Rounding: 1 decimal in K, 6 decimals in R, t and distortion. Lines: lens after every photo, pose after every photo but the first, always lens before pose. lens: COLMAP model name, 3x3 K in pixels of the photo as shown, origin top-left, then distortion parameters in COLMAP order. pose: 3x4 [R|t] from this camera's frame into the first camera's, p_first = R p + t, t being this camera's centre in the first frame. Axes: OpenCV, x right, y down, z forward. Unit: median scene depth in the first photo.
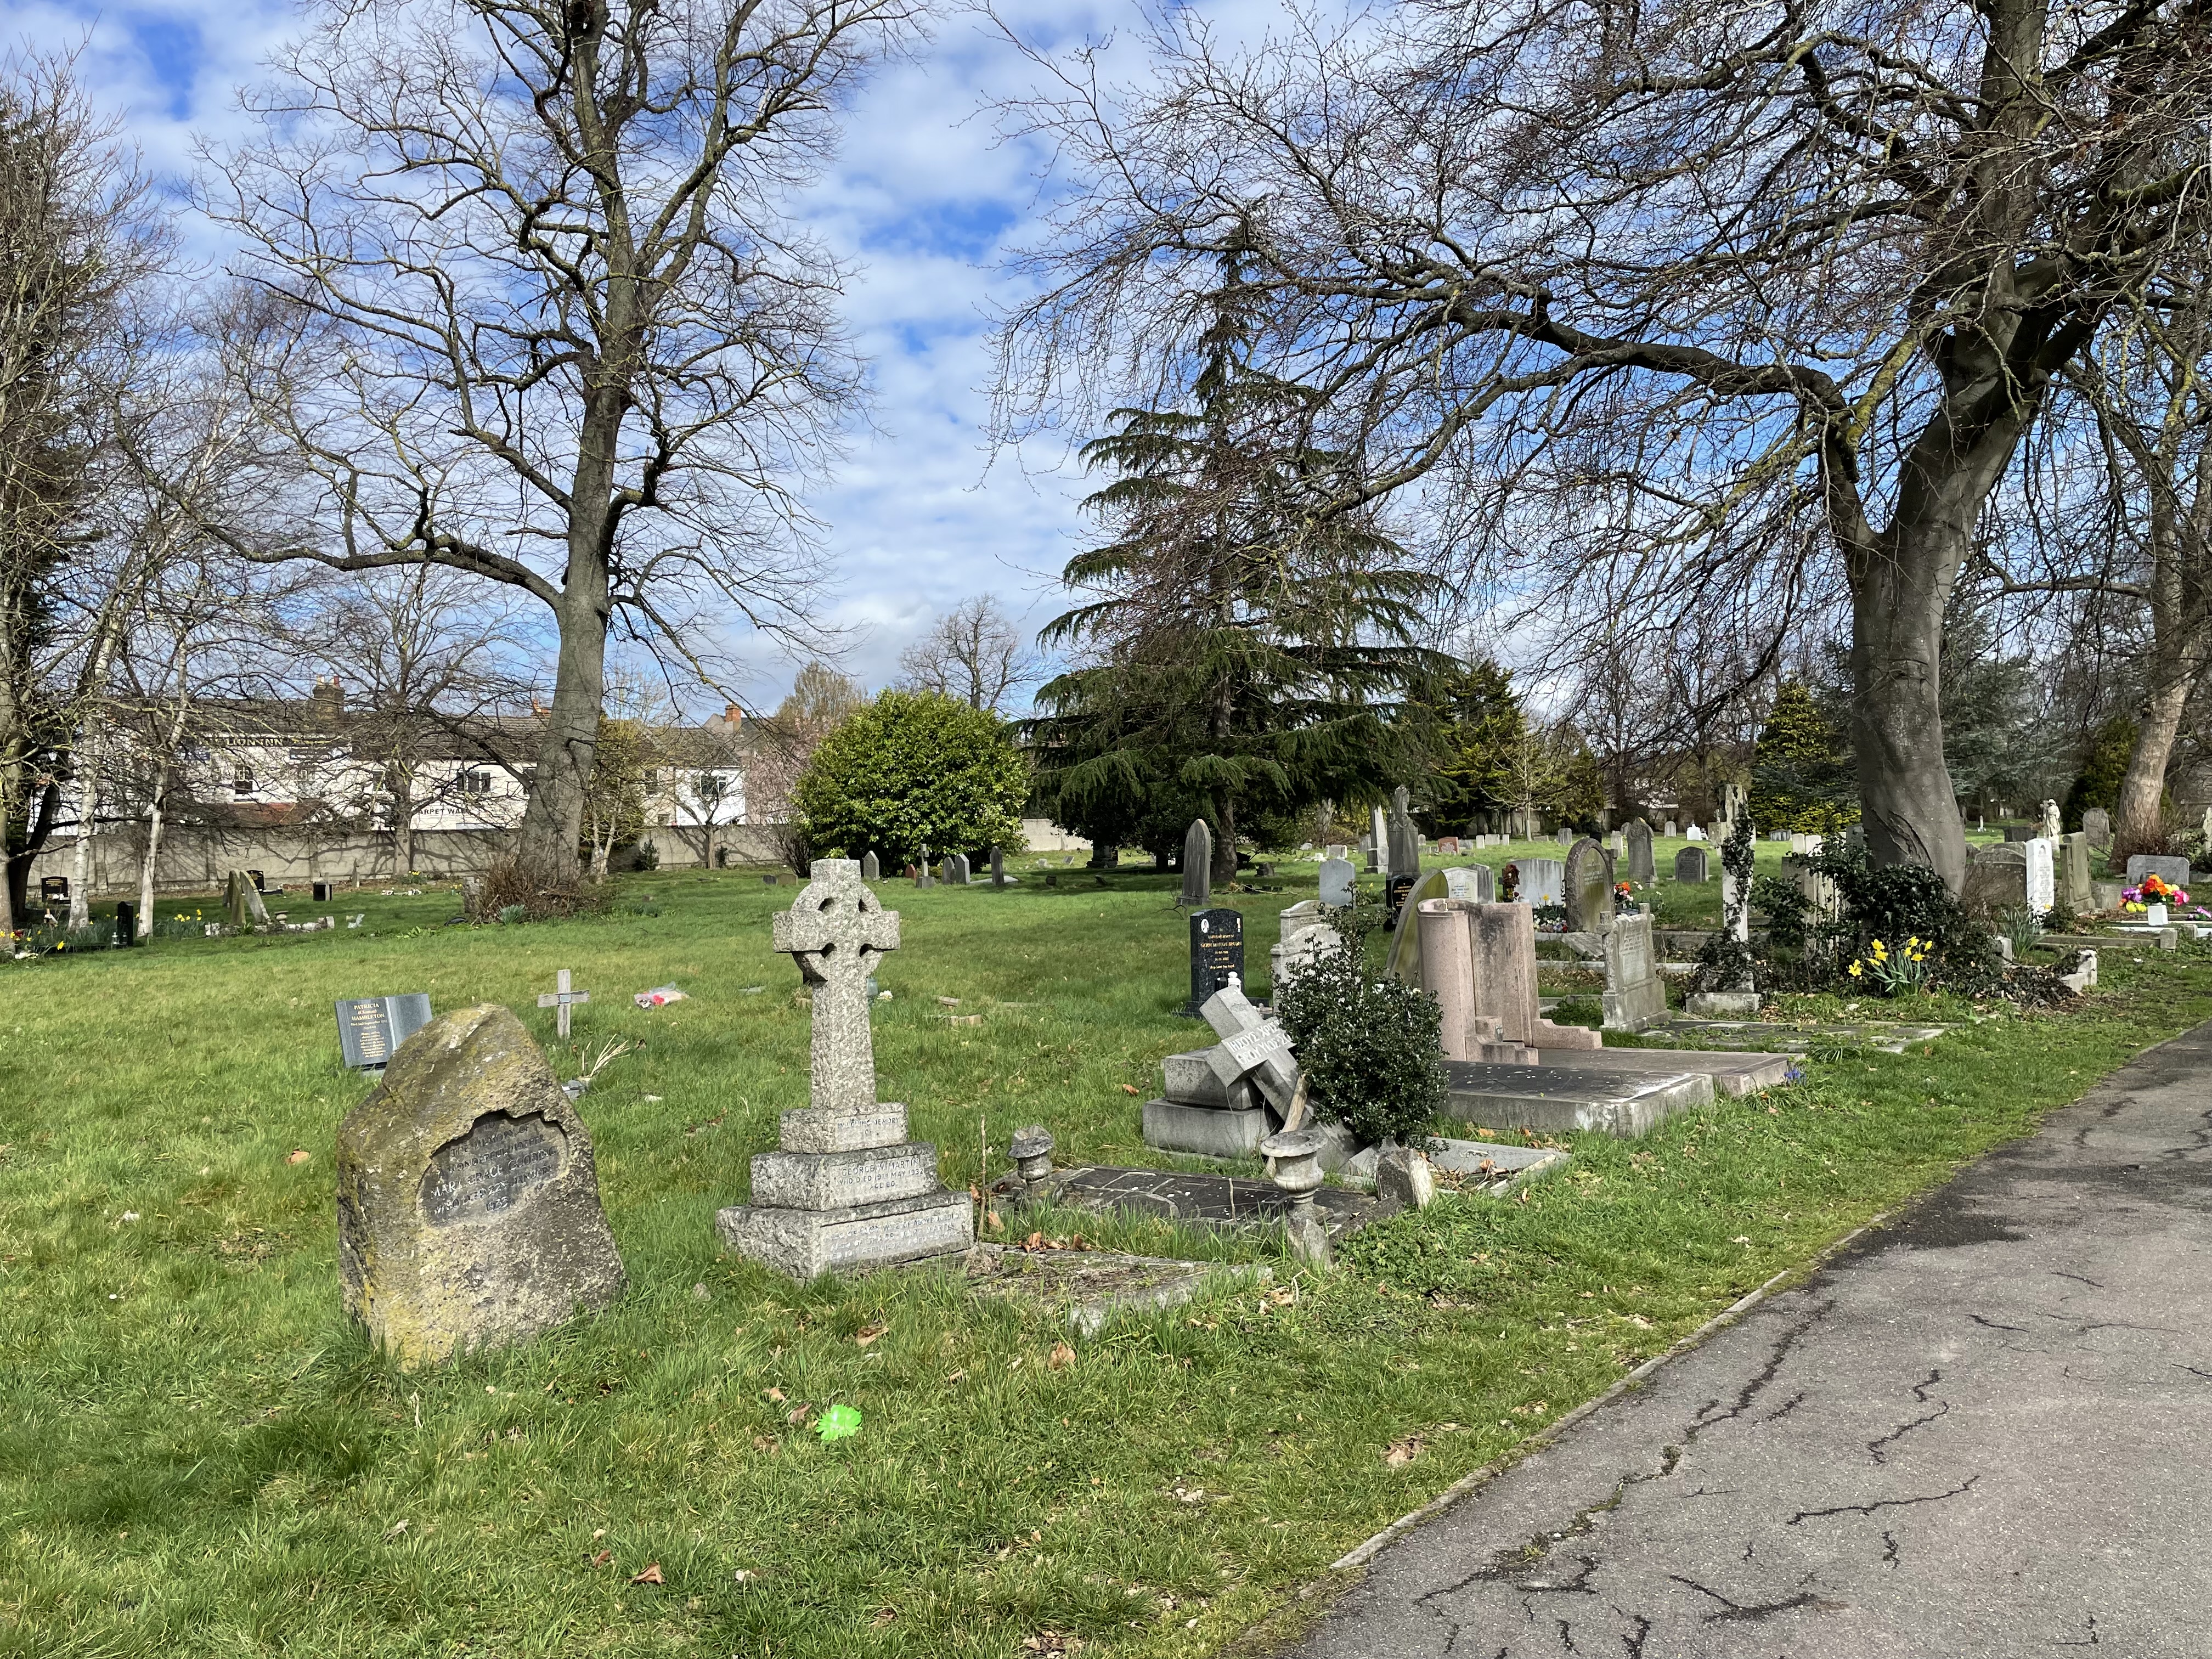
lens RADIAL K [[1639.4, 0, 1110.5], [0, 1639.4, 818.6], [0, 0, 1]] dist [0.121947, -0.119958]
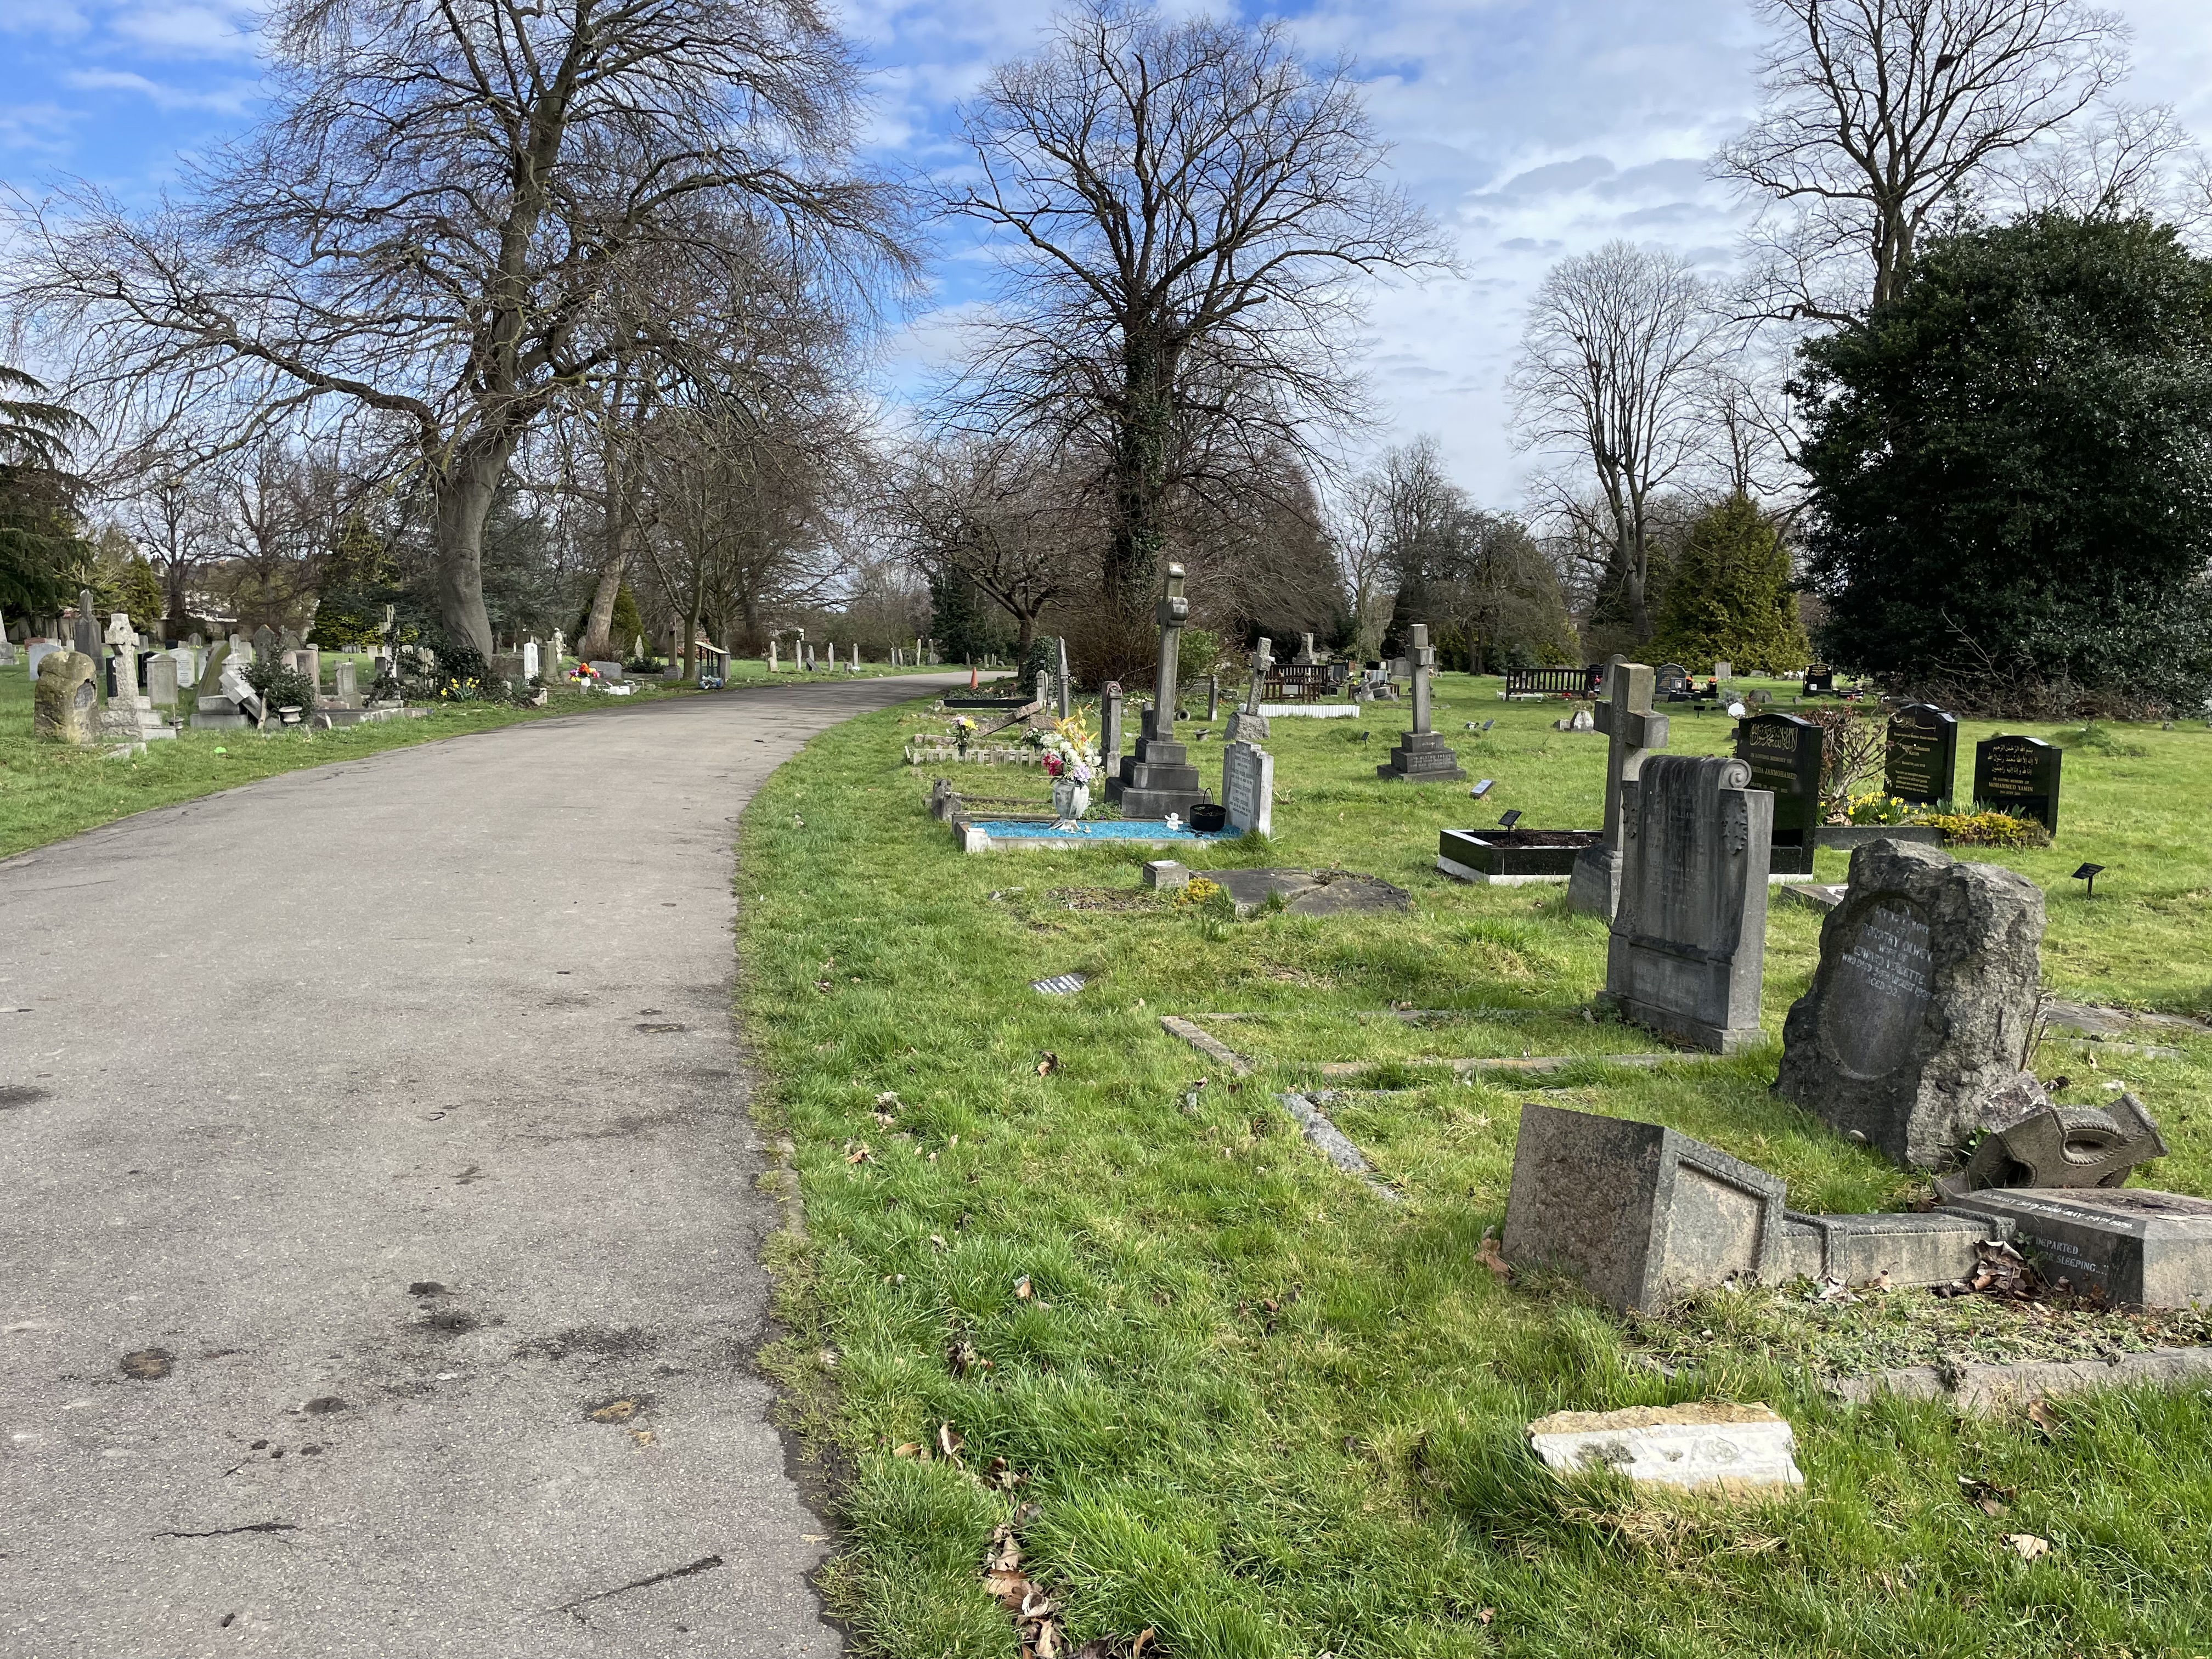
lens RADIAL K [[1615.7, 0, 1106.0], [0, 1615.7, 829.5], [0, 0, 1]] dist [0.115401, -0.110925]
pose [[0.679912, -0.049443, 0.731625, -0.049498], [-0.033564, 0.994580, 0.098406, 0.002442], [-0.732525, -0.091464, 0.674568, -0.099623]]
